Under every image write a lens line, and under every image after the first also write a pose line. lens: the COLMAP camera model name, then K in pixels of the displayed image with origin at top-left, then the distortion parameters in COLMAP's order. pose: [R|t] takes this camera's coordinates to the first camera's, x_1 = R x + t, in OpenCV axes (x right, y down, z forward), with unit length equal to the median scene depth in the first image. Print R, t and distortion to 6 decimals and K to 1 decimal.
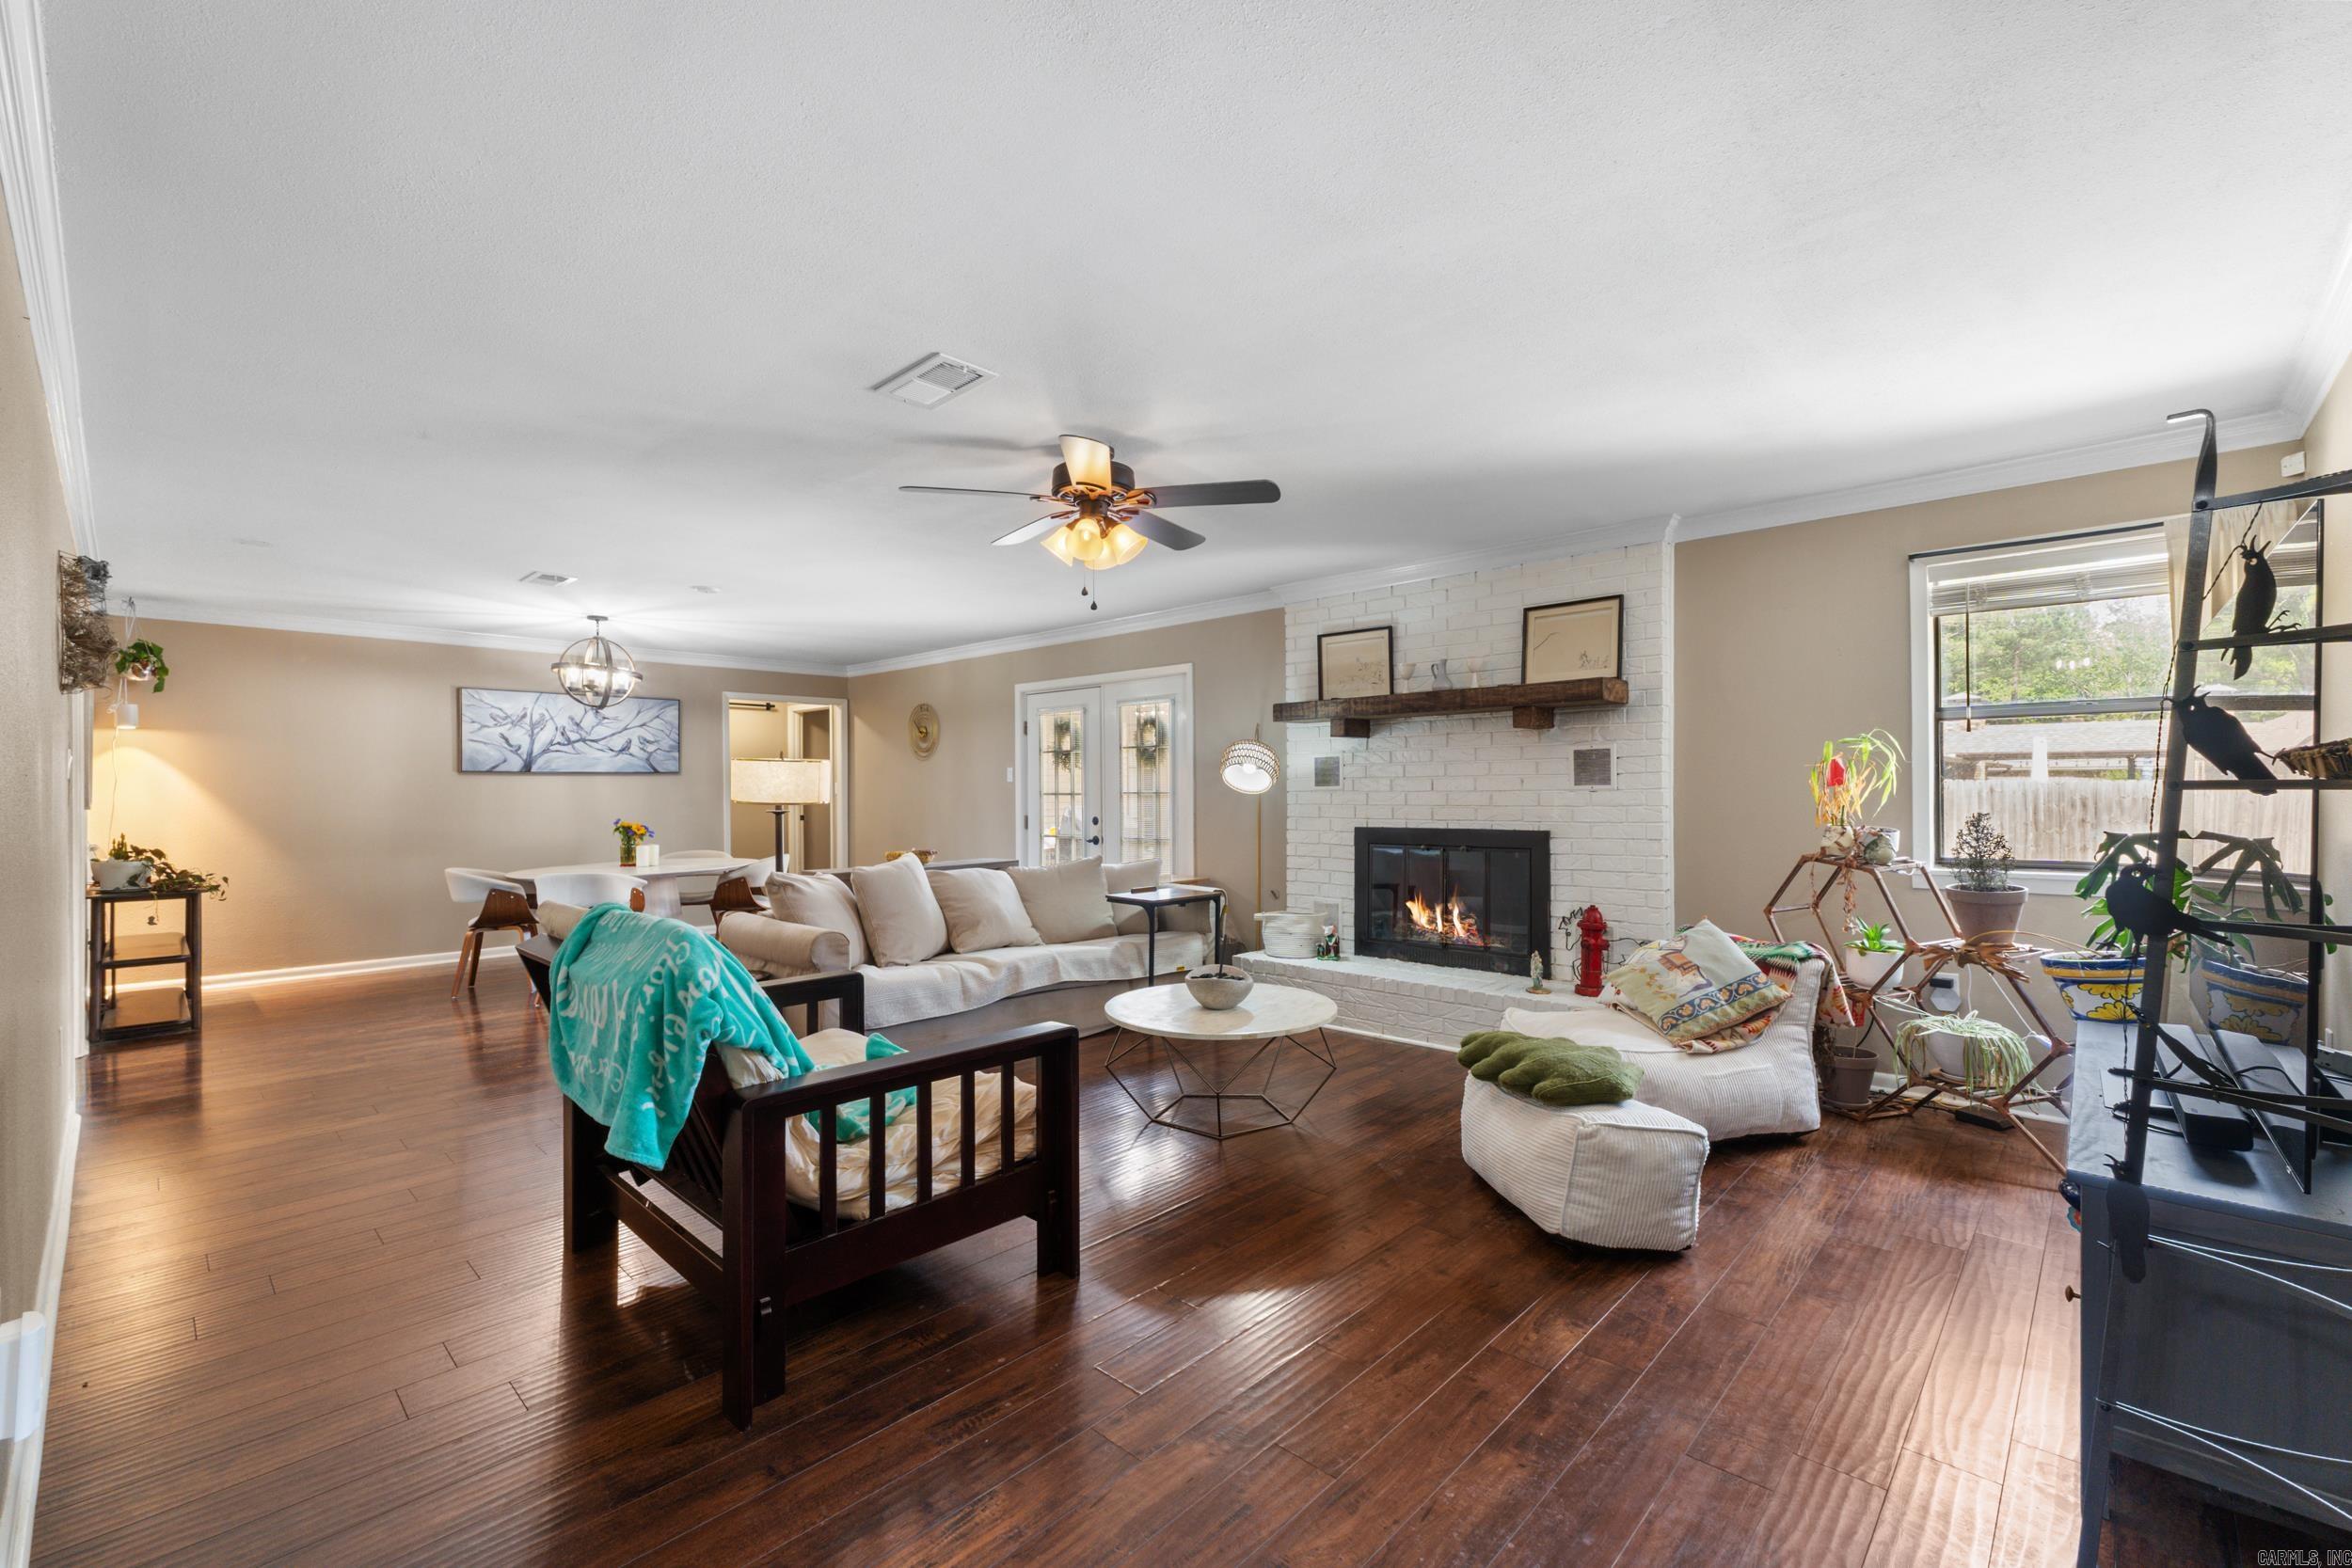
lens RADIAL K [[995.2, 0, 1182.7], [0, 995.2, 791.9], [0, 0, 1]] dist [0.001743, 0.000297]
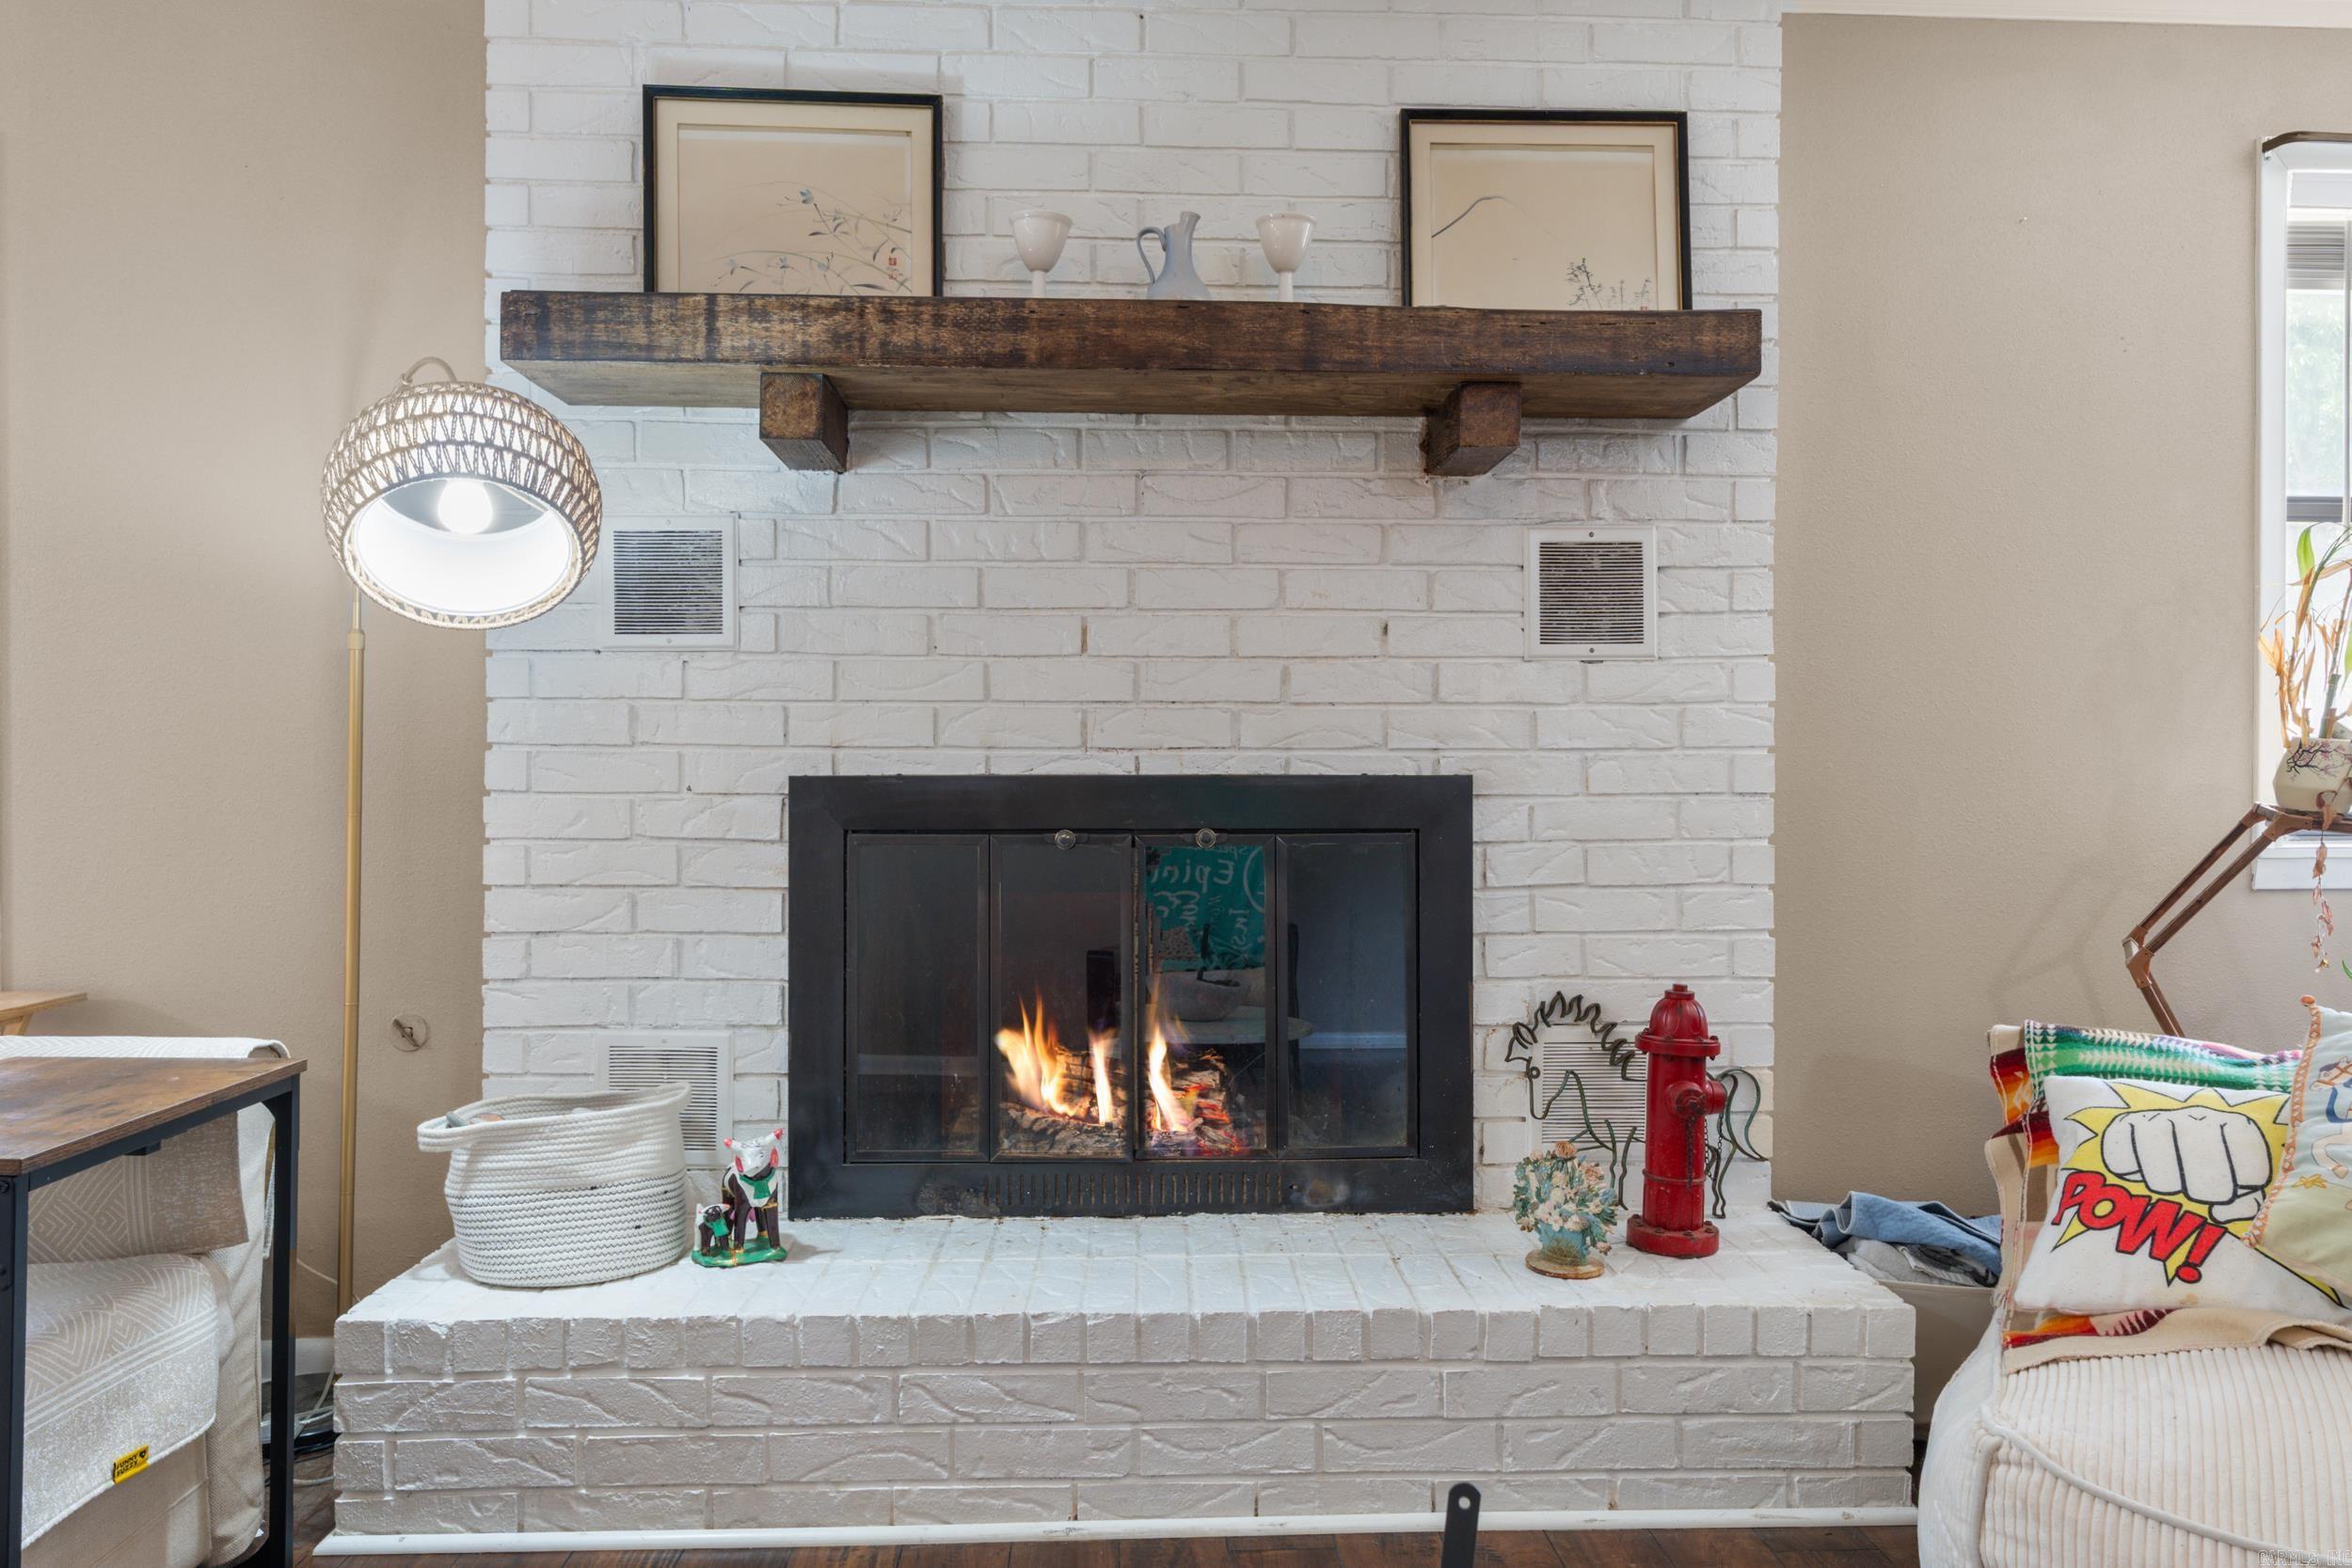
lens RADIAL K [[1618.2, 0, 1176.4], [0, 1618.2, 788.9], [0, 0, 1]] dist [-0.002116, -0.002794]
pose [[0.701191, 0.006527, 0.712943, -0.082519], [-0.006575, 0.999975, -0.002688, 0.039497], [-0.712943, -0.002803, 0.701216, 0.590795]]
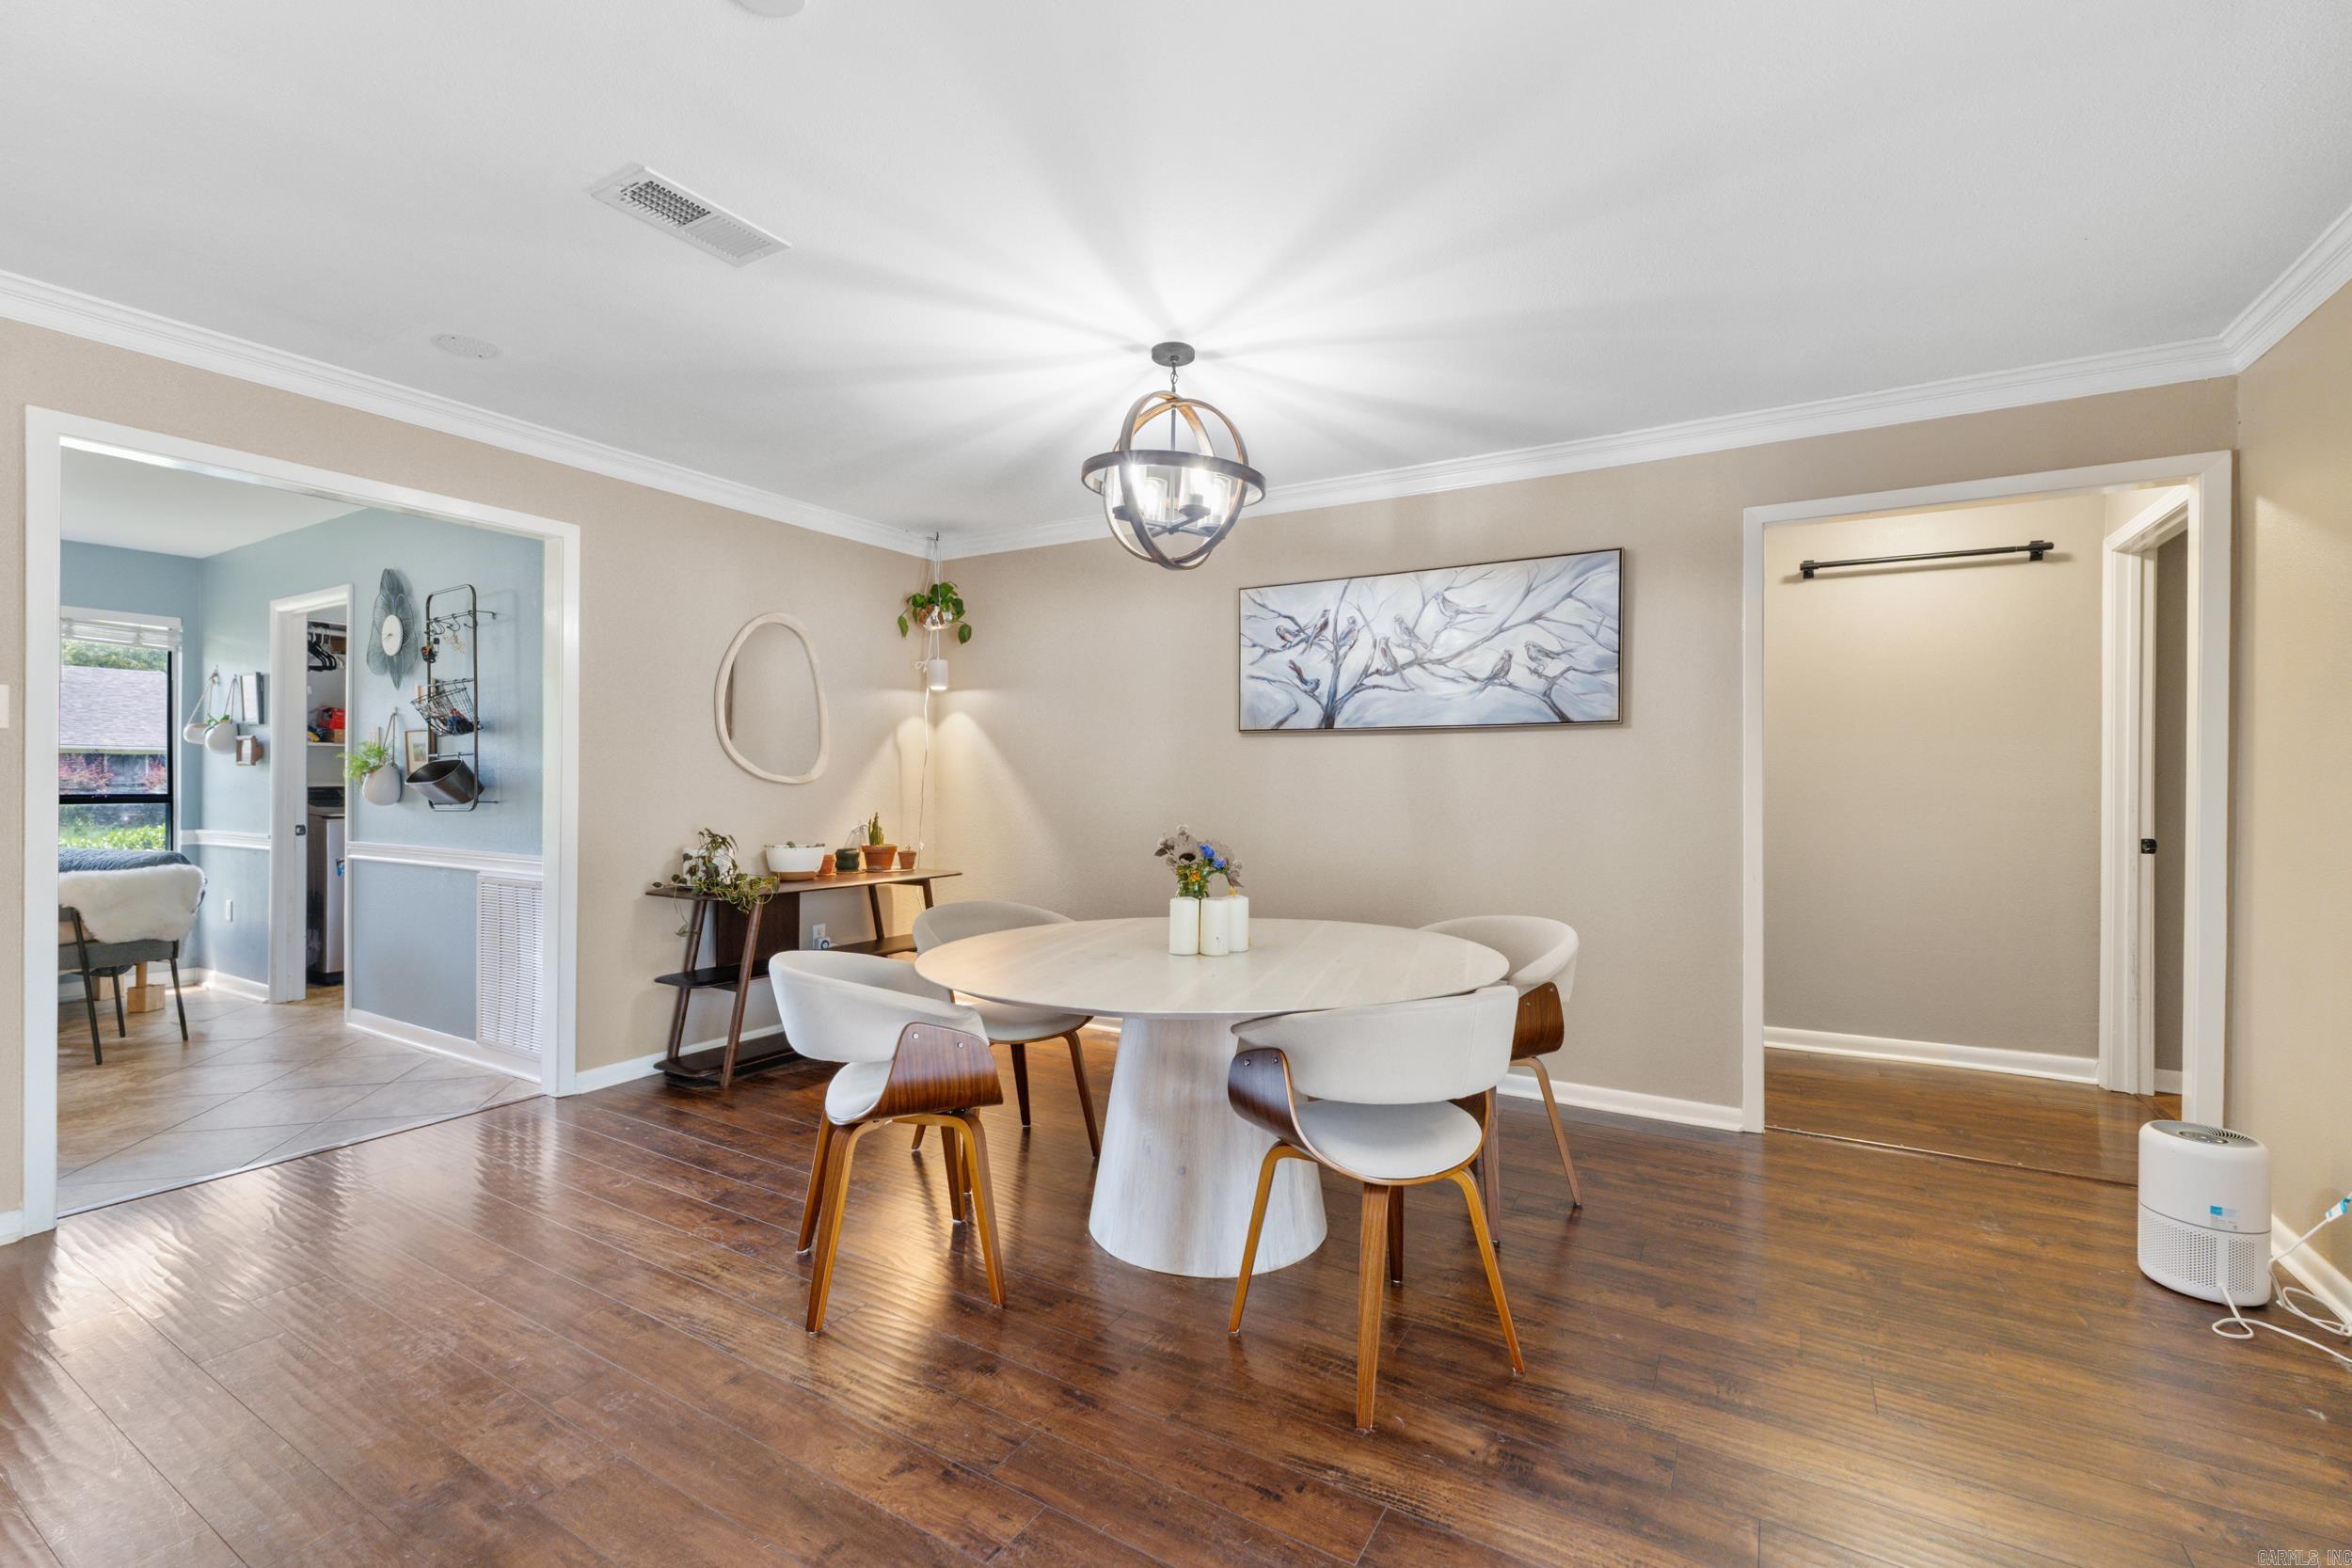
lens RADIAL K [[995.2, 0, 1182.7], [0, 995.2, 791.9], [0, 0, 1]] dist [0.001743, 0.000297]
pose [[0.216189, 0.020923, -0.976127, -0.163286], [-0.009205, 0.999770, 0.019391, 0.004866], [0.976308, 0.004793, 0.216332, 0.894207]]
